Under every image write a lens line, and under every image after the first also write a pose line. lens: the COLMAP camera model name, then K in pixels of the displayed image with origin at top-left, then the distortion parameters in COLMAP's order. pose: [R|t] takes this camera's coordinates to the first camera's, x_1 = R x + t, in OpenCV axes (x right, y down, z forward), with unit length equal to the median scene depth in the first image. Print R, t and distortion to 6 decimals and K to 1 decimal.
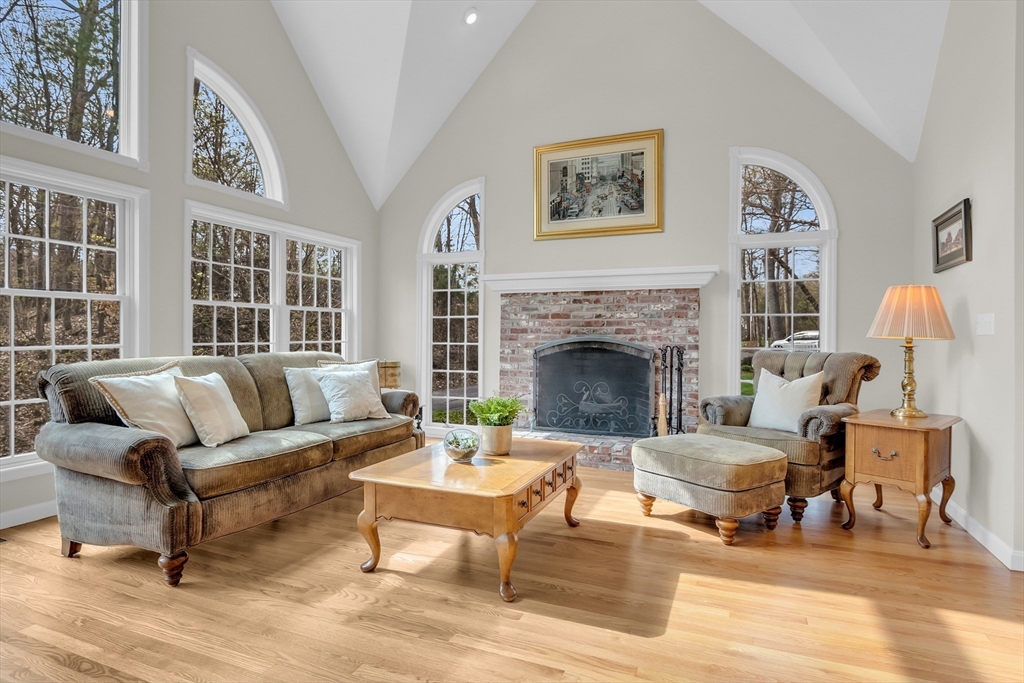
lens RADIAL K [[556.5, 0, 513.1], [0, 556.5, 336.6], [0, 0, 1]] dist [-0.001888, -0.000225]
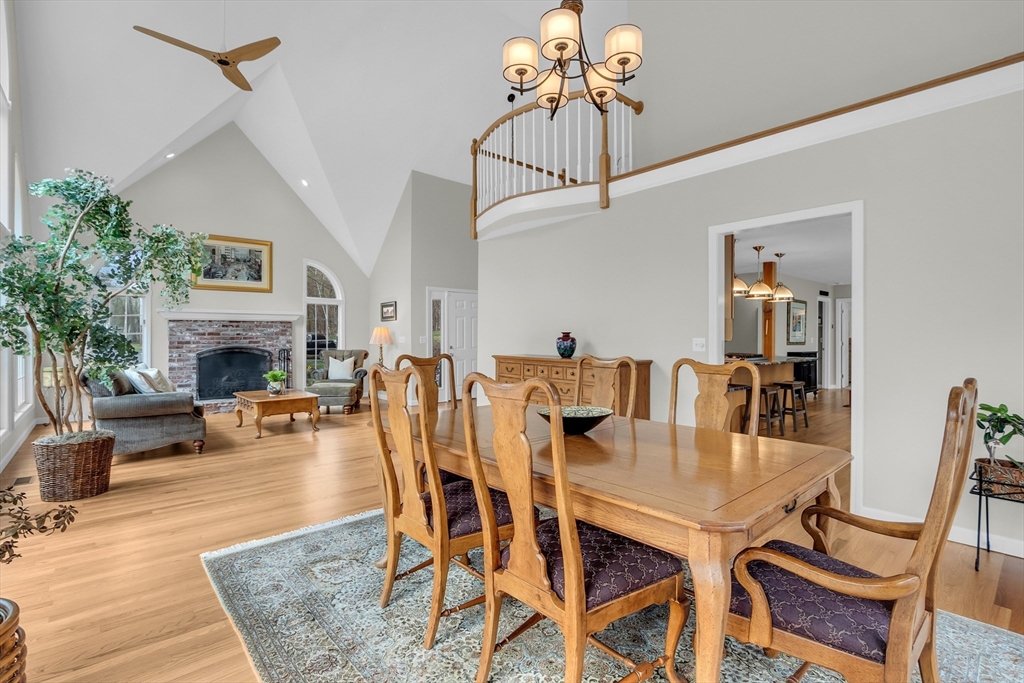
lens RADIAL K [[468.0, 0, 513.2], [0, 468.0, 339.2], [0, 0, 1]] dist [-0.019178, 0.001133]
pose [[0.427024, -0.009098, 0.904194, -0.865742], [0.007778, 0.999949, 0.006388, -0.022917], [-0.904207, 0.004305, 0.427073, -0.501734]]
